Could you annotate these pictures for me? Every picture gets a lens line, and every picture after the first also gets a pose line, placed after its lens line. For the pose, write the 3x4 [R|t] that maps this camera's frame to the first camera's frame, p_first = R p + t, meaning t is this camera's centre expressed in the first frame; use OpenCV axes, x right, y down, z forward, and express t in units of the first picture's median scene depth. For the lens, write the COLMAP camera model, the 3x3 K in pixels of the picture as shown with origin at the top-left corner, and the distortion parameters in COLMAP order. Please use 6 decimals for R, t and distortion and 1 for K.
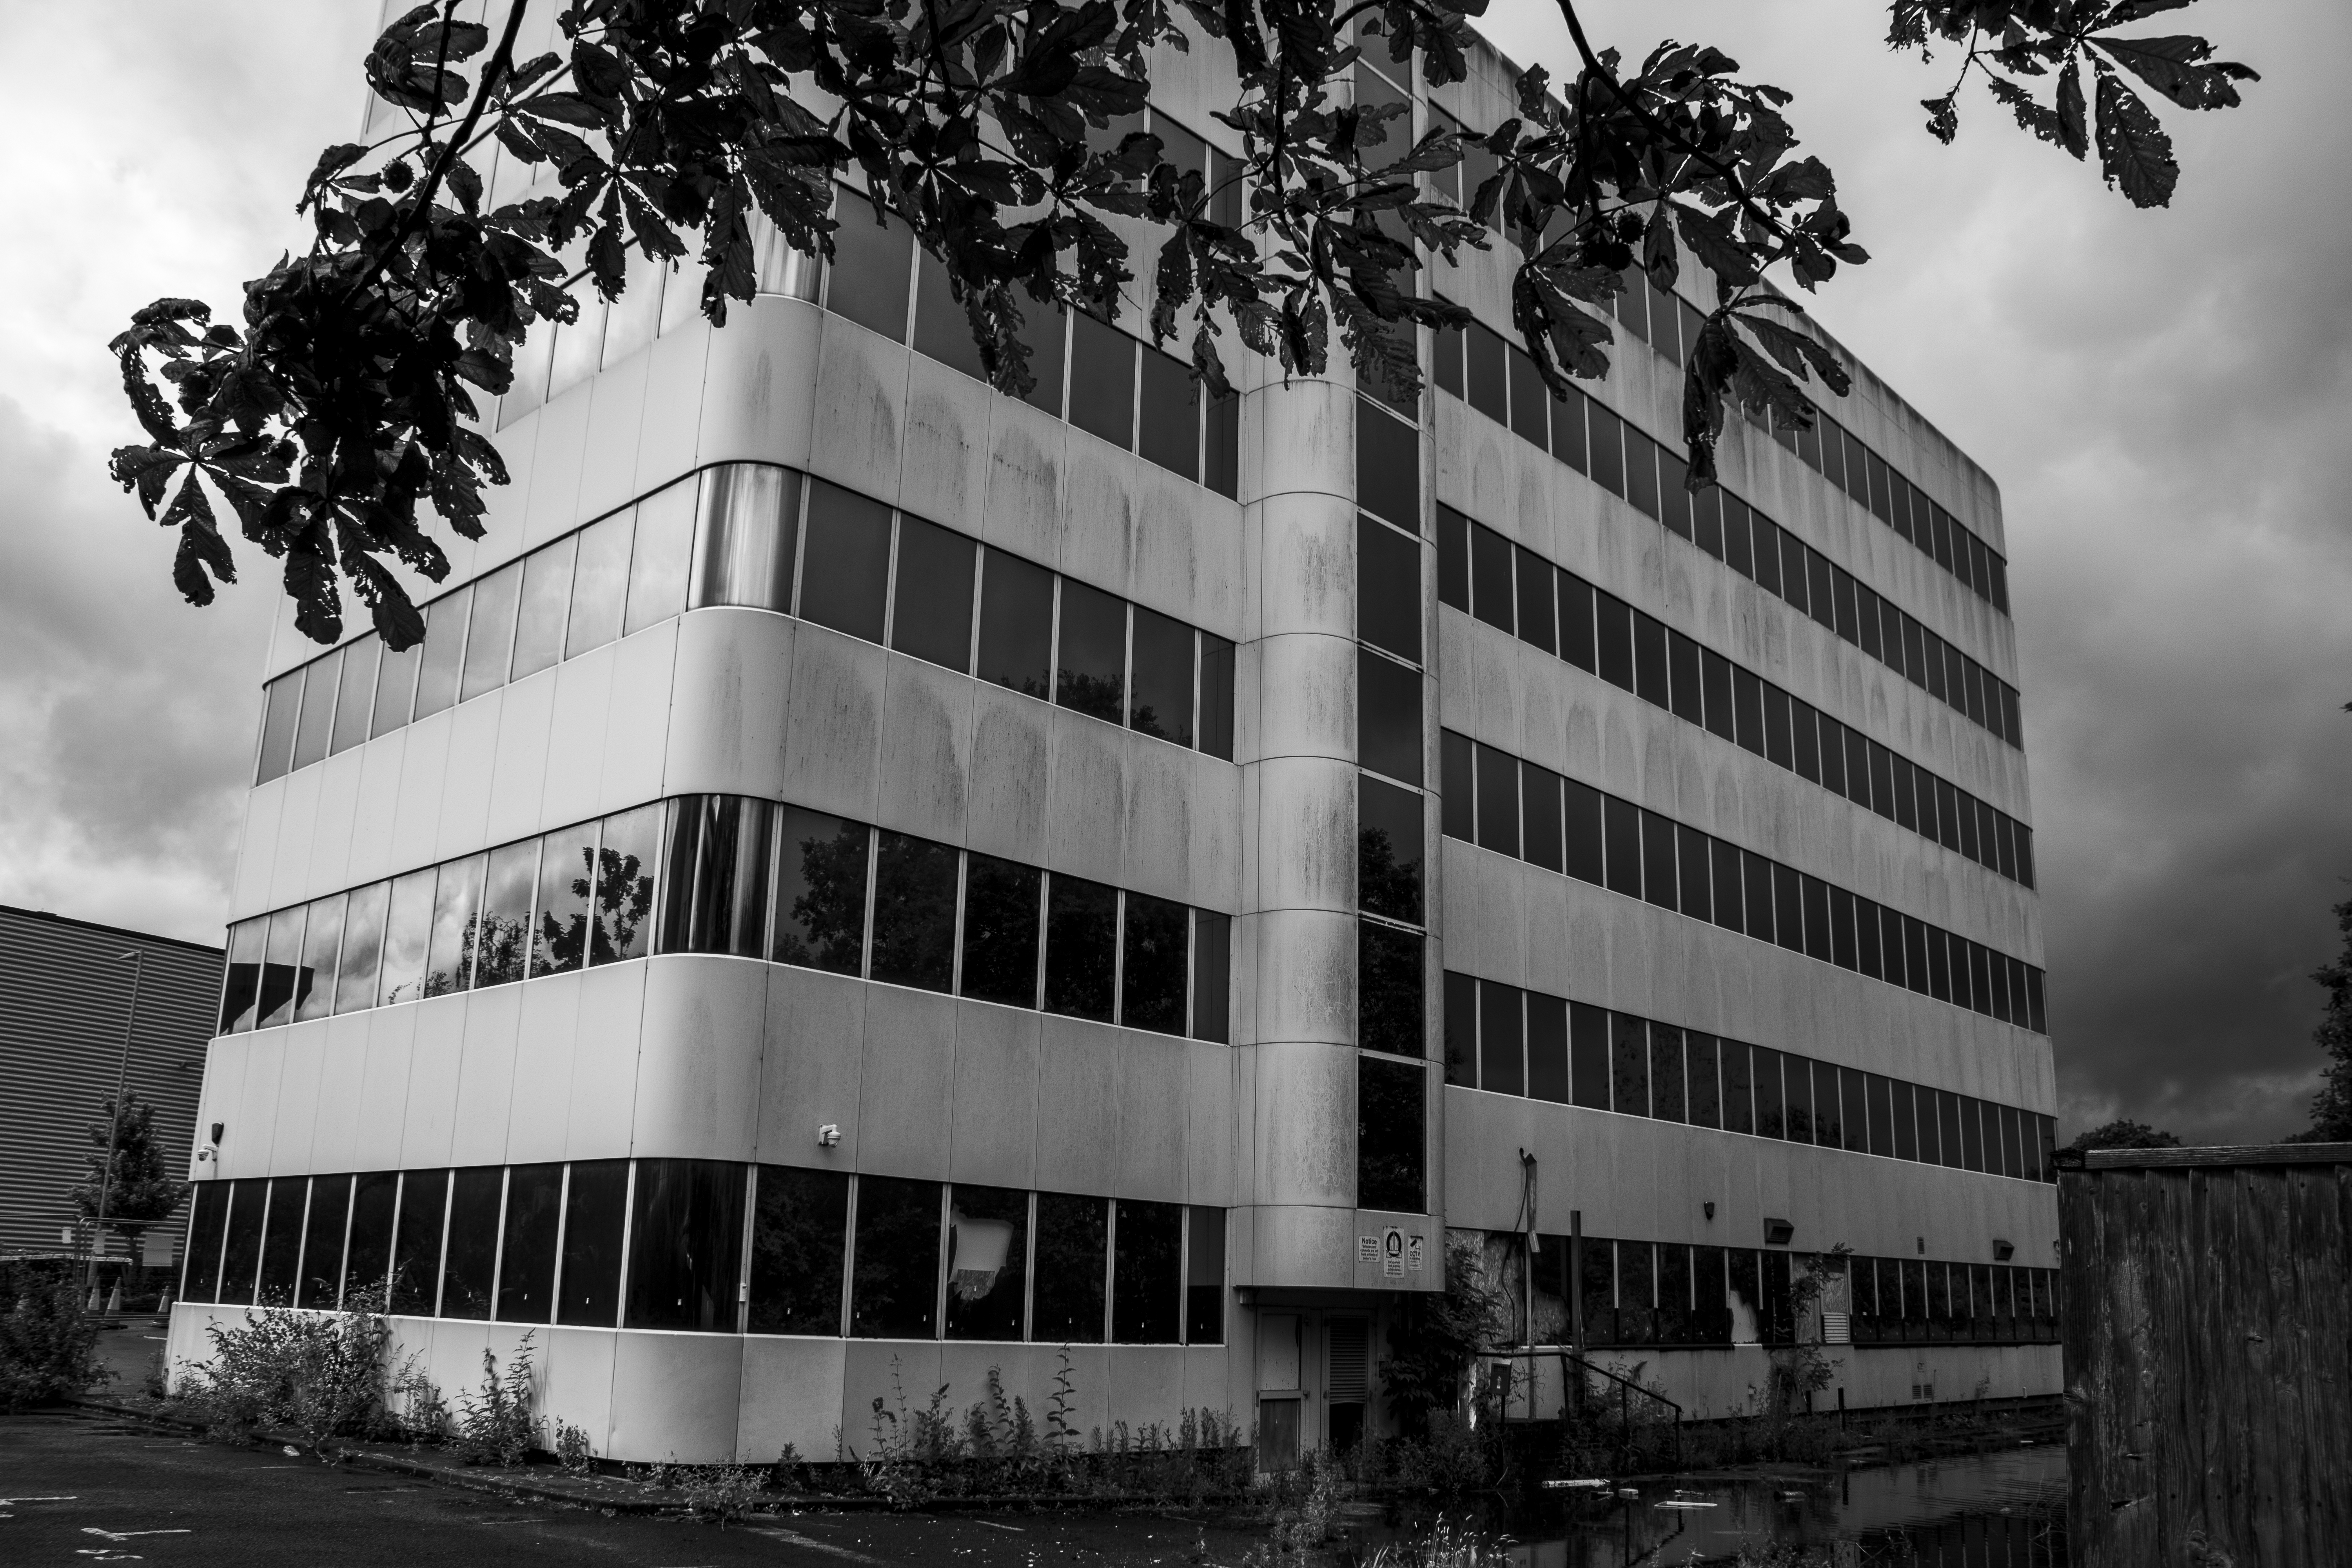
lens RADIAL K [[1948.4, 0, 1176.7], [0, 1948.4, 796.9], [0, 0, 1]] dist [-0.168954, 0.149254]
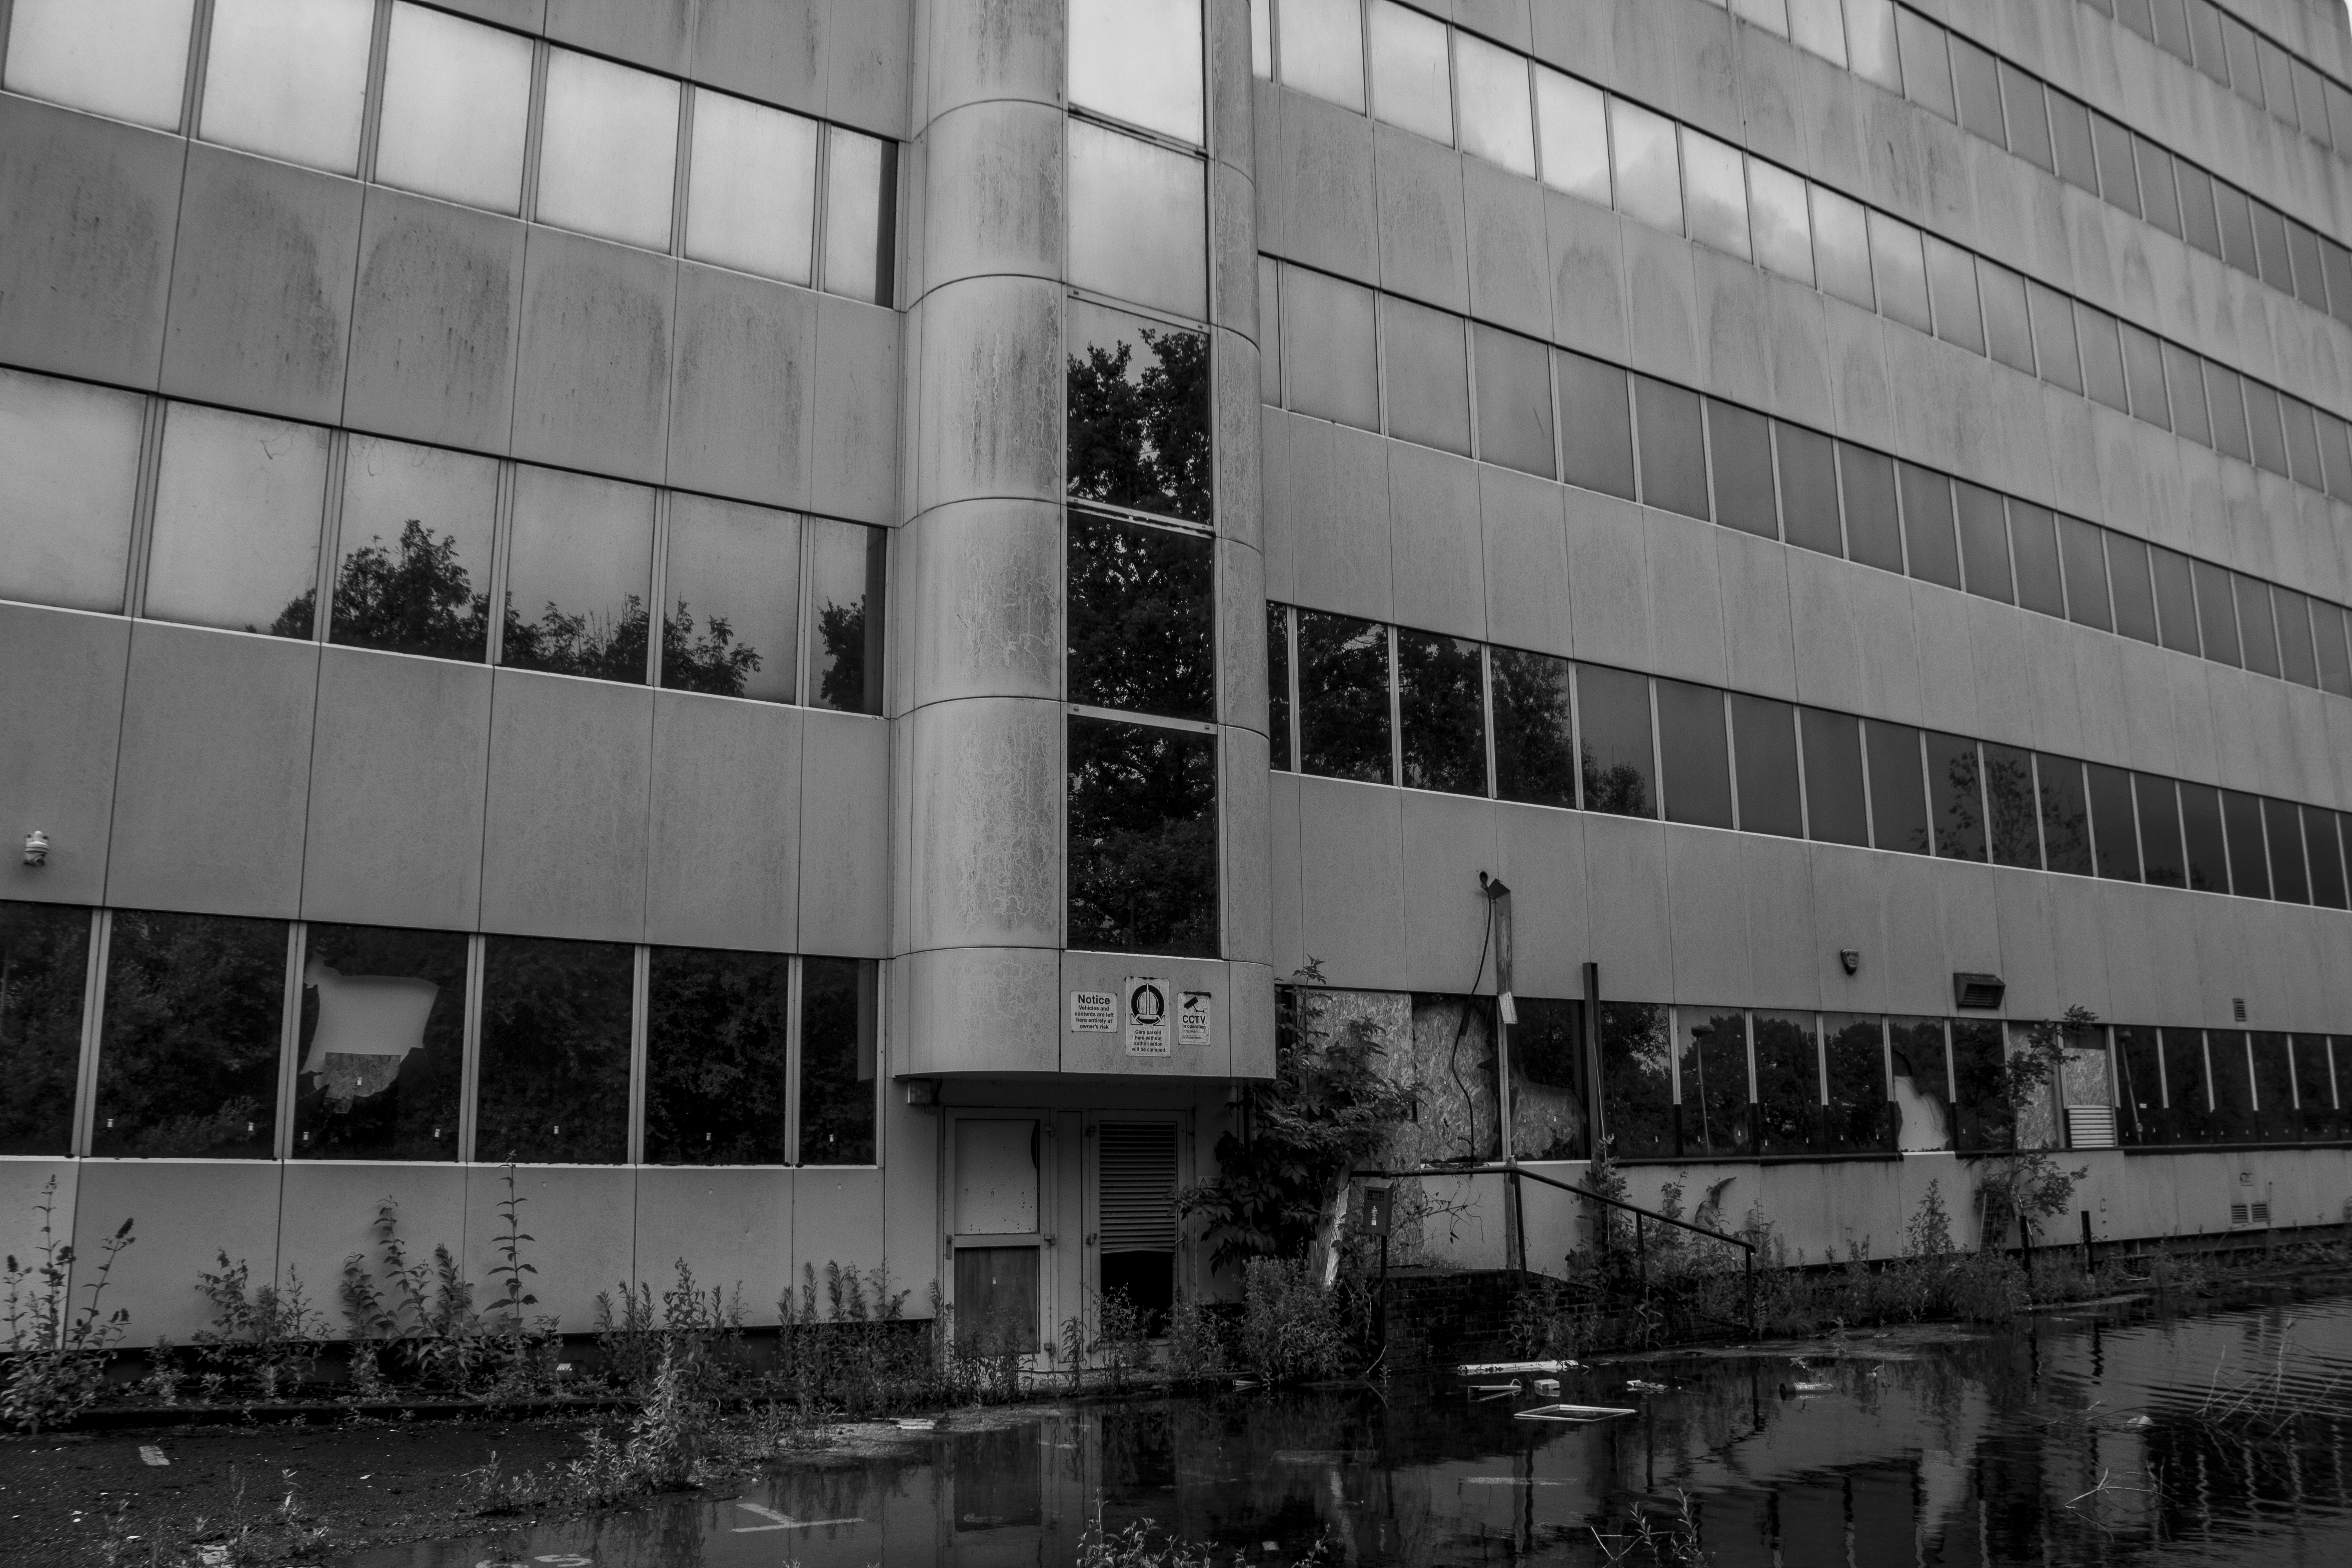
lens RADIAL K [[1952.6, 0, 1196.3], [0, 1952.6, 779.8], [0, 0, 1]] dist [-0.169966, 0.148291]
pose [[0.973268, -0.080241, -0.215200, 0.261558], [0.093213, 0.994349, 0.050807, 0.120636], [0.209907, -0.069509, 0.975247, 0.359650]]
